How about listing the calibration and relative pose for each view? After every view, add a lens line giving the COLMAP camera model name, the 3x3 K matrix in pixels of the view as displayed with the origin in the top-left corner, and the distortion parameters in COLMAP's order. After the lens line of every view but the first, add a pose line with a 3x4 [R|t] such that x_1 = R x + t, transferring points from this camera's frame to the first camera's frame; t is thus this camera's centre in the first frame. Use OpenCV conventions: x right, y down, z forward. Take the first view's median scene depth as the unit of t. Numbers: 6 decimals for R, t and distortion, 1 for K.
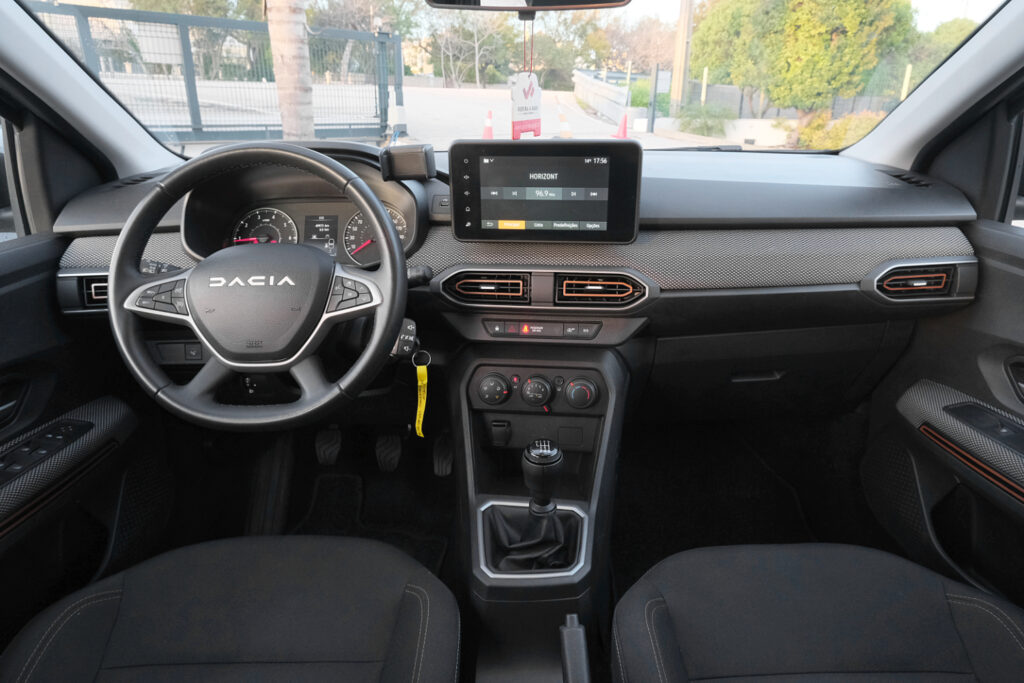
lens RADIAL K [[637.0, 0, 517.4], [0, 637.0, 332.4], [0, 0, 1]] dist [0.000838, -0.009106]
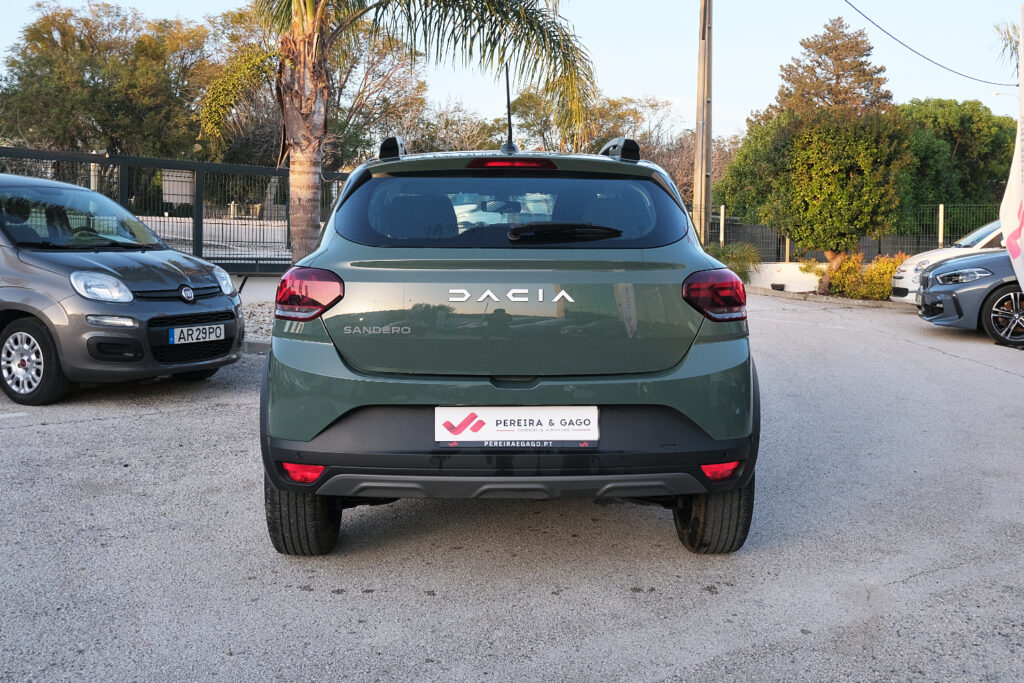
lens RADIAL K [[1098.8, 0, 520.4], [0, 1098.8, 307.7], [0, 0, 1]] dist [-0.034052, 0.000000]
pose [[0.999890, 0.005103, 0.013938, 0.035938], [-0.000875, 0.957685, -0.287818, 1.770263], [-0.014817, 0.287775, 0.957584, -4.630501]]
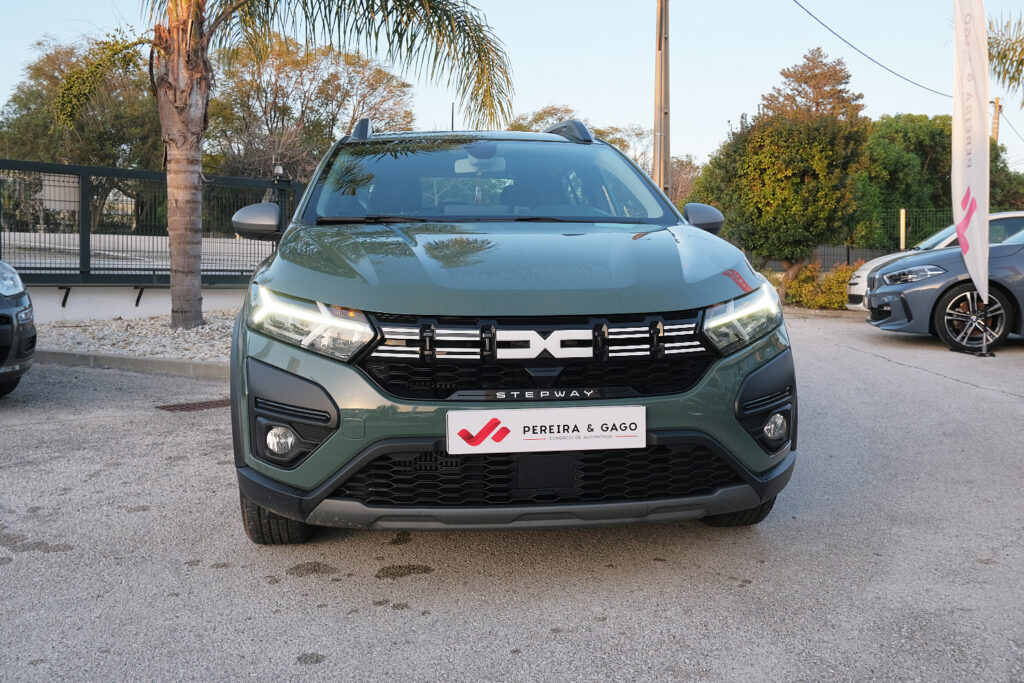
lens RADIAL K [[1007.7, 0, 495.8], [0, 1007.7, 322.4], [0, 0, 1]] dist [-0.026506, 0.000000]
pose [[0.999666, -0.006296, -0.025081, 1.104259], [-0.001417, 0.955123, -0.296206, 1.383320], [0.025820, 0.296143, 0.954795, -2.855173]]
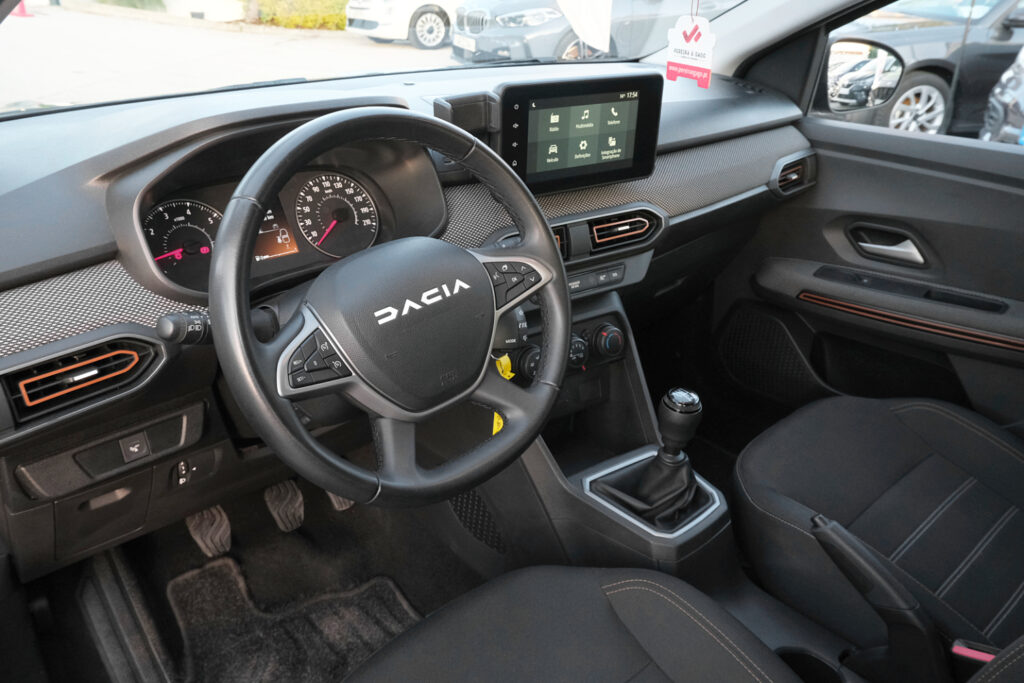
lens RADIAL K [[814.9, 0, 520.9], [0, 814.9, 342.5], [0, 0, 1]] dist [-0.024460, 0.014193]
pose [[0.736296, -0.266486, 0.621976, -0.687268], [0.203795, 0.963839, 0.171704, -0.126033], [-0.645241, 0.000330, 0.763979, 0.144305]]
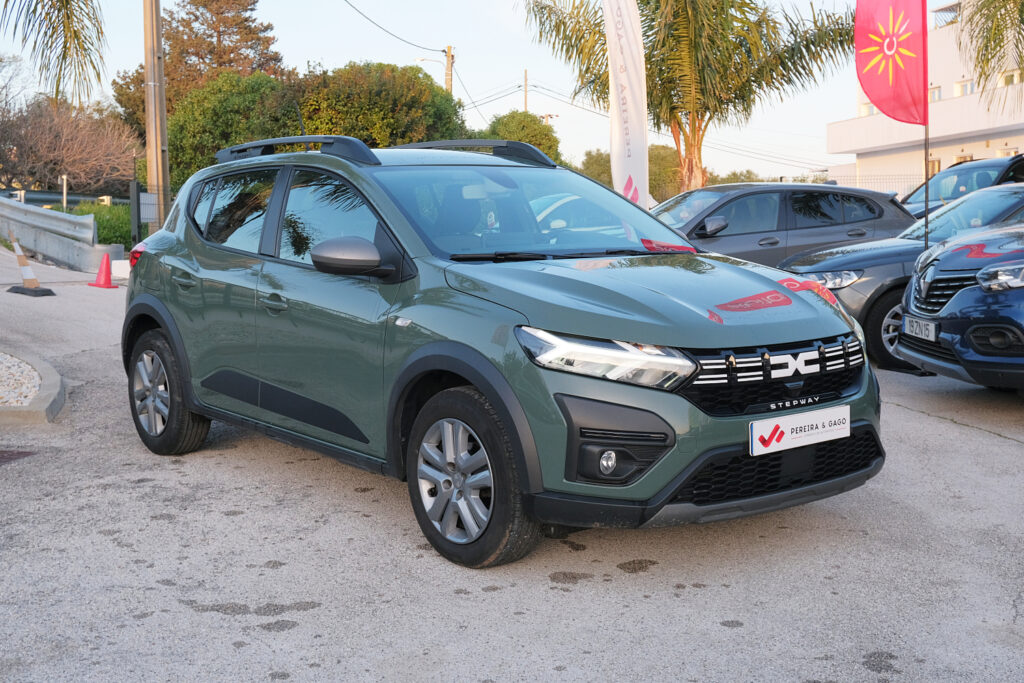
lens RADIAL K [[1280.1, 0, 503.5], [0, 1280.1, 360.8], [0, 0, 1]] dist [-0.007975, 0.000000]
pose [[0.858427, -0.075791, 0.507306, -1.801719], [0.199466, 0.960504, -0.194024, 1.291853], [-0.472564, 0.267746, 0.839640, -3.477585]]
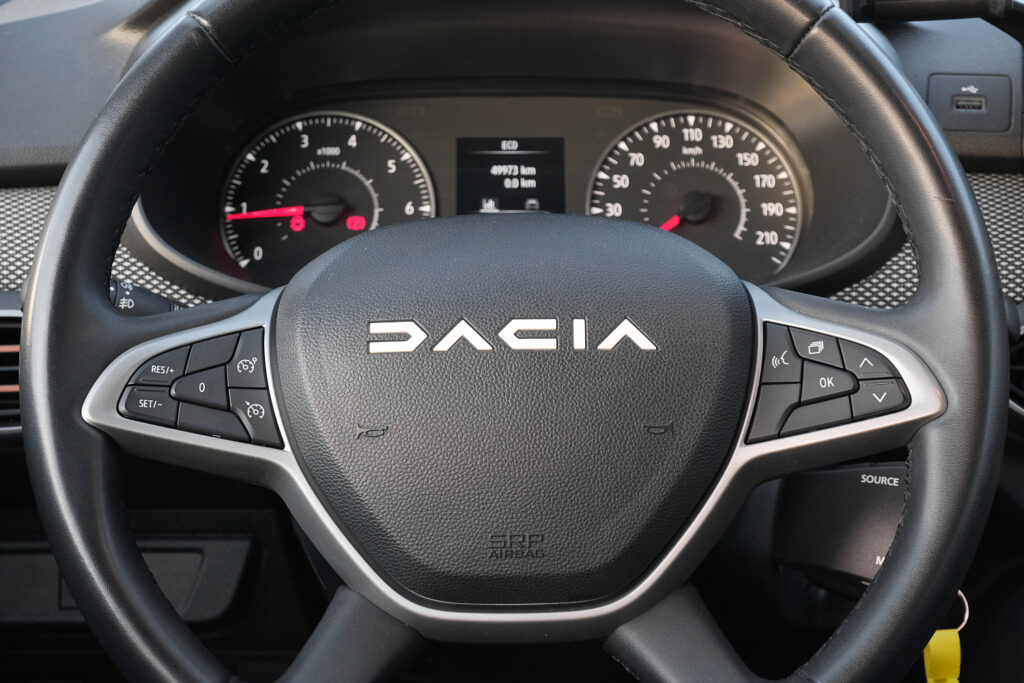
lens RADIAL K [[2130.1, 0, 513.6], [0, 2130.1, 339.3], [0, 0, 1]] dist [-0.084819, 0.000000]
pose [[0.999938, 0.008683, -0.006917, -0.298716], [-0.009366, 0.994333, -0.105897, 0.020618], [0.005958, 0.105955, 0.994353, -0.003051]]
